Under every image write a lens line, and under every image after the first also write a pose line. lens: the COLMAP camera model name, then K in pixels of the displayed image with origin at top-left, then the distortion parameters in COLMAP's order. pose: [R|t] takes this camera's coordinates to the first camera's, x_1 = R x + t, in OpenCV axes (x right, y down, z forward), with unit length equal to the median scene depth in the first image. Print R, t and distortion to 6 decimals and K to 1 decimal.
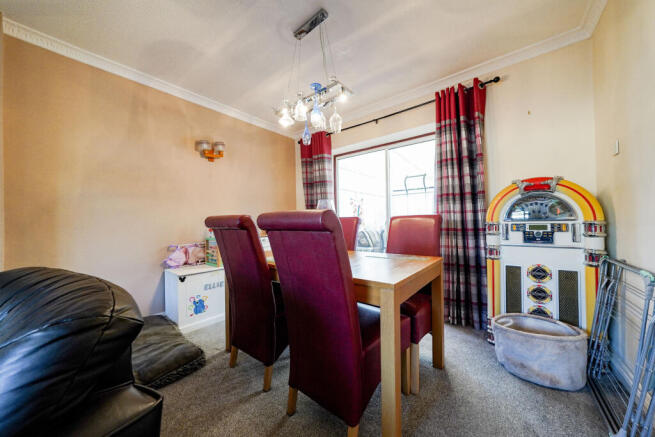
lens RADIAL K [[233.3, 0, 326.3], [0, 233.3, 219.8], [0, 0, 1]] dist [-0.018409, -0.000109]
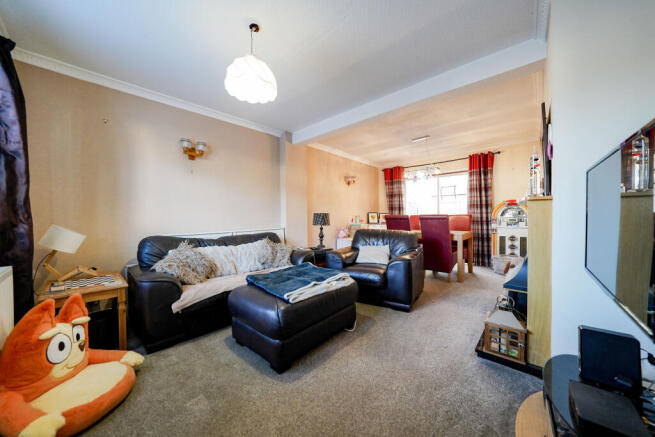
lens RADIAL K [[233.3, 0, 325.7], [0, 233.3, 221.4], [0, 0, 1]] dist [-0.018409, -0.000109]
pose [[0.998420, 0.008163, -0.055602, -0.745518], [-0.006777, 0.999663, 0.025064, -0.001264], [0.055788, -0.024648, 0.998138, -1.248107]]
